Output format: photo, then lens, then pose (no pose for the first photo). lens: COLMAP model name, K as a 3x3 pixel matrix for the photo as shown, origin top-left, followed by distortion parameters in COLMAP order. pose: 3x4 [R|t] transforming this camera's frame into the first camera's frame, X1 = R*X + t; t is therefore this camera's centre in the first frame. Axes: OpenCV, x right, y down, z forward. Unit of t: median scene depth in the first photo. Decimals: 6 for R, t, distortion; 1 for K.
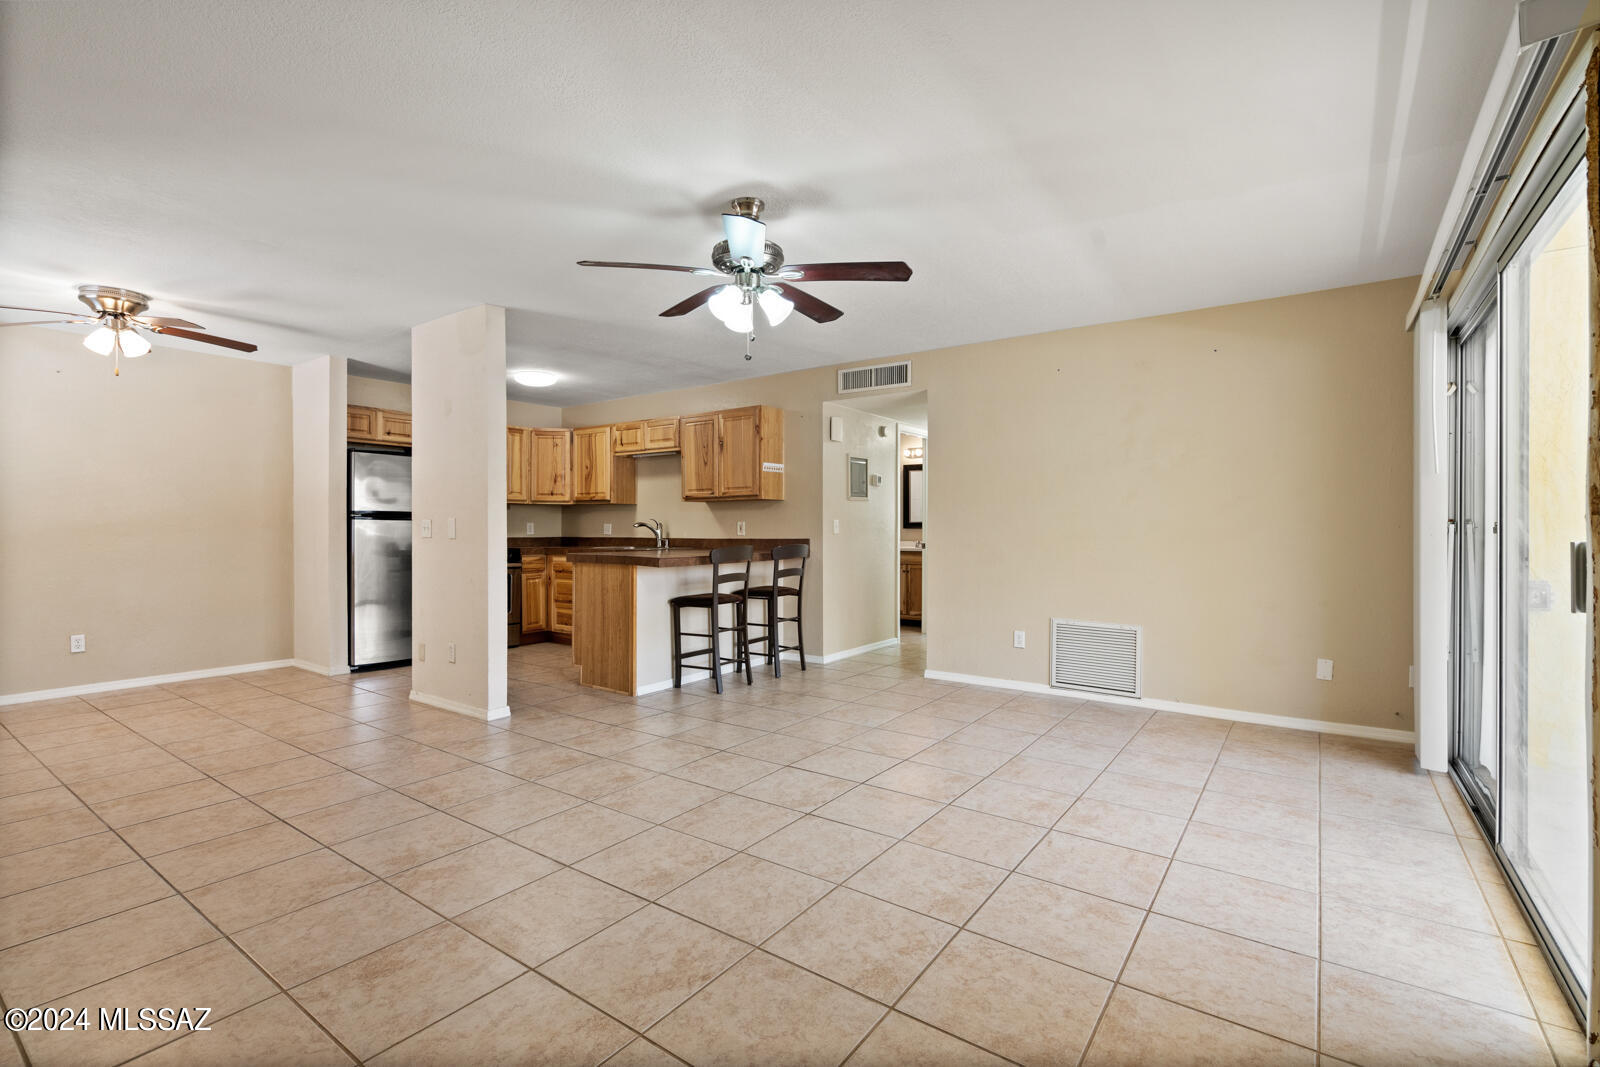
lens RADIAL K [[728.4, 0, 803.2], [0, 728.4, 527.6], [0, 0, 1]] dist [-0.010454, 0.004652]
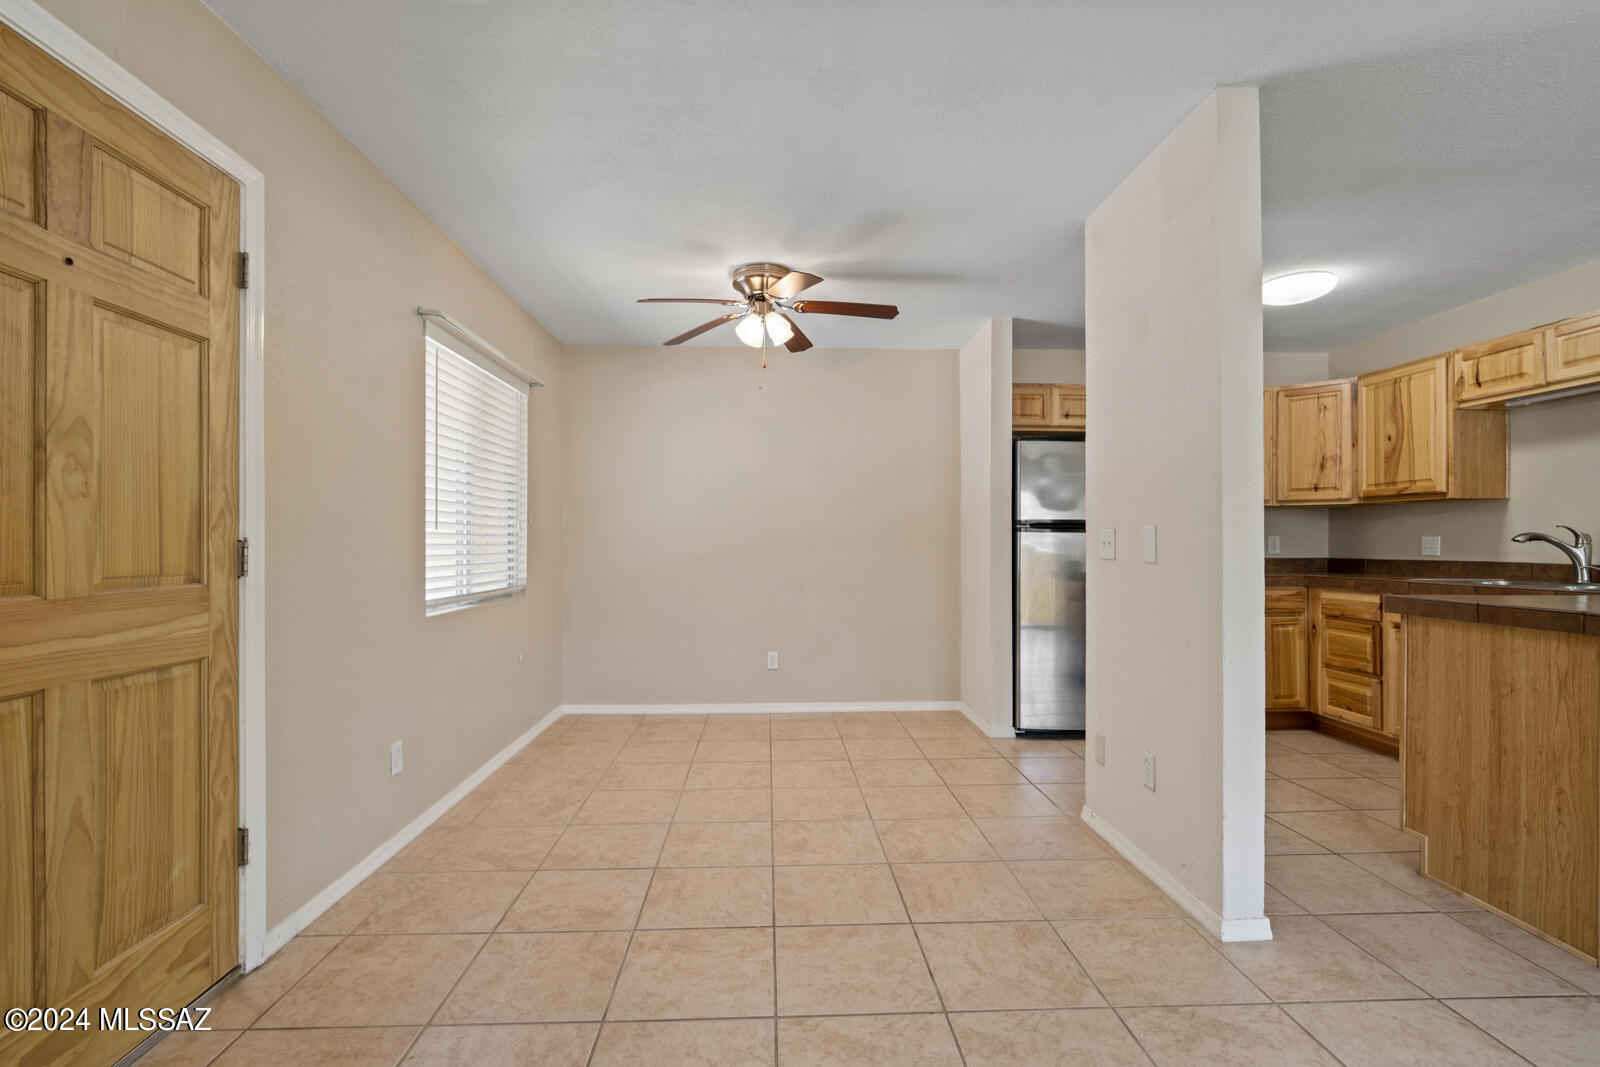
lens RADIAL K [[728.4, 0, 797.0], [0, 728.4, 540.6], [0, 0, 1]] dist [-0.010454, 0.004652]
pose [[0.614593, -0.002192, -0.788841, -0.170470], [-0.001767, 0.999990, -0.004156, 0.001282], [0.788843, 0.003949, 0.614583, 0.359330]]
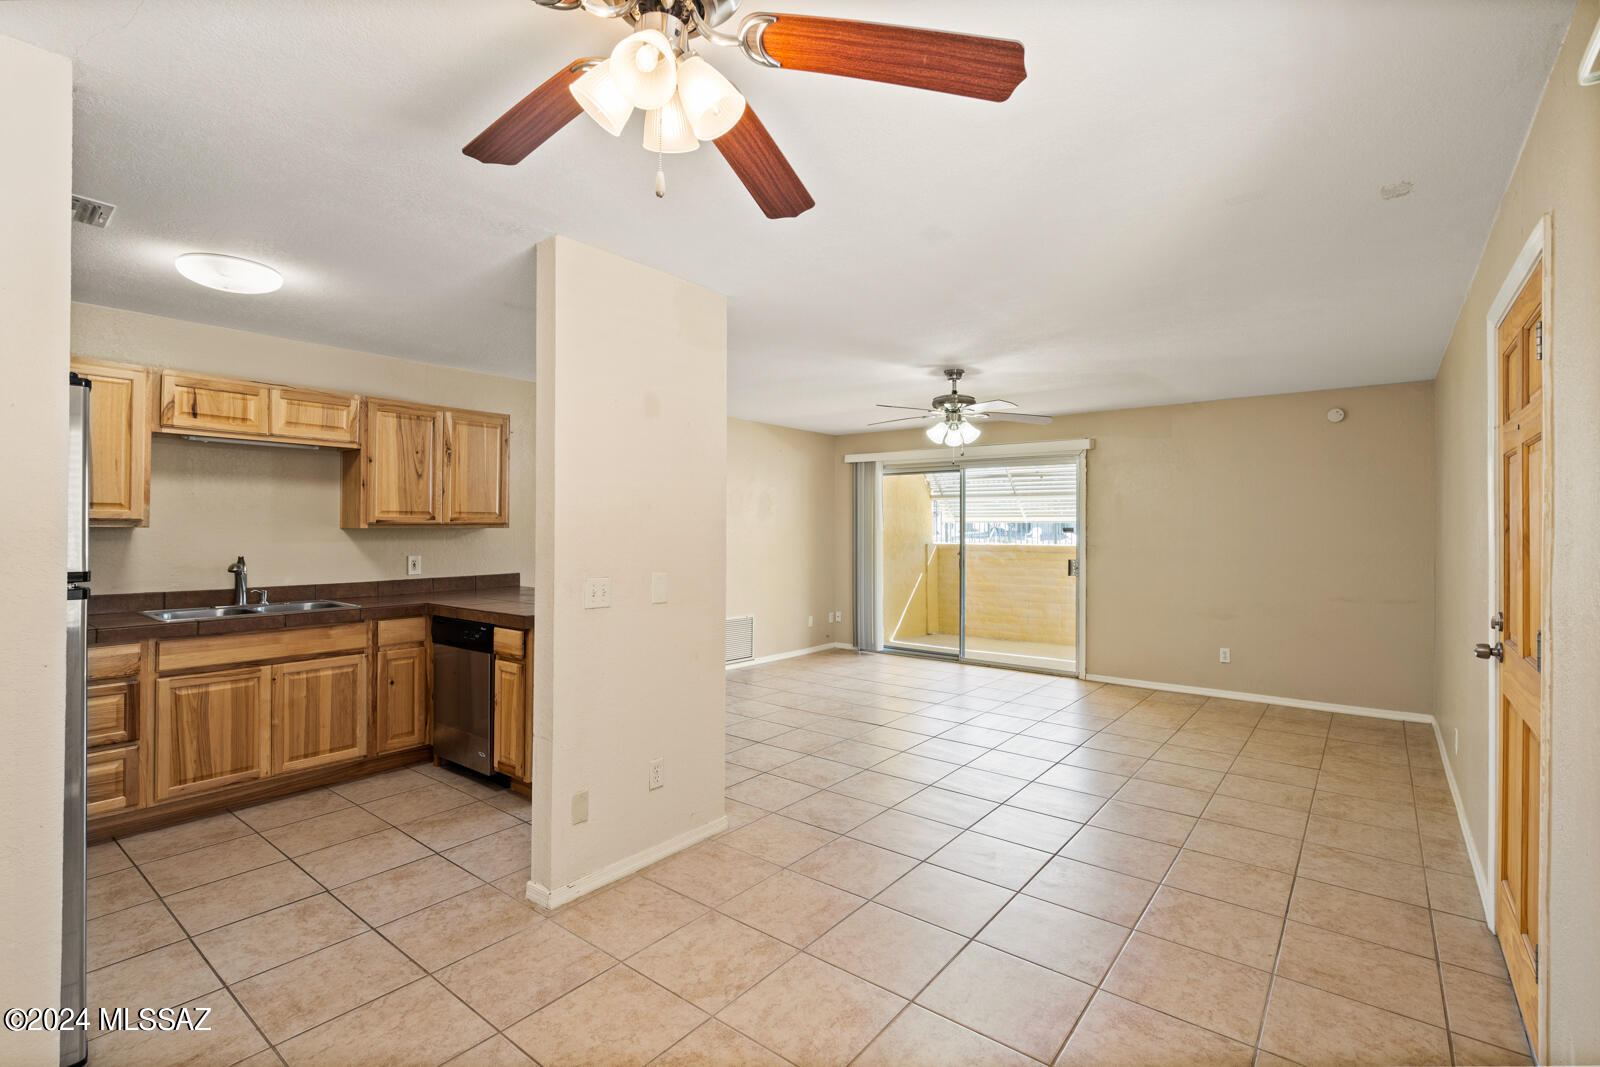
lens RADIAL K [[728.4, 0, 804.4], [0, 728.4, 519.1], [0, 0, 1]] dist [-0.010454, 0.004652]
pose [[0.041435, 0.011631, 0.999073, -0.912599], [-0.003623, 0.999927, -0.011490, -0.043530], [-0.999135, -0.003143, 0.041475, 0.664732]]
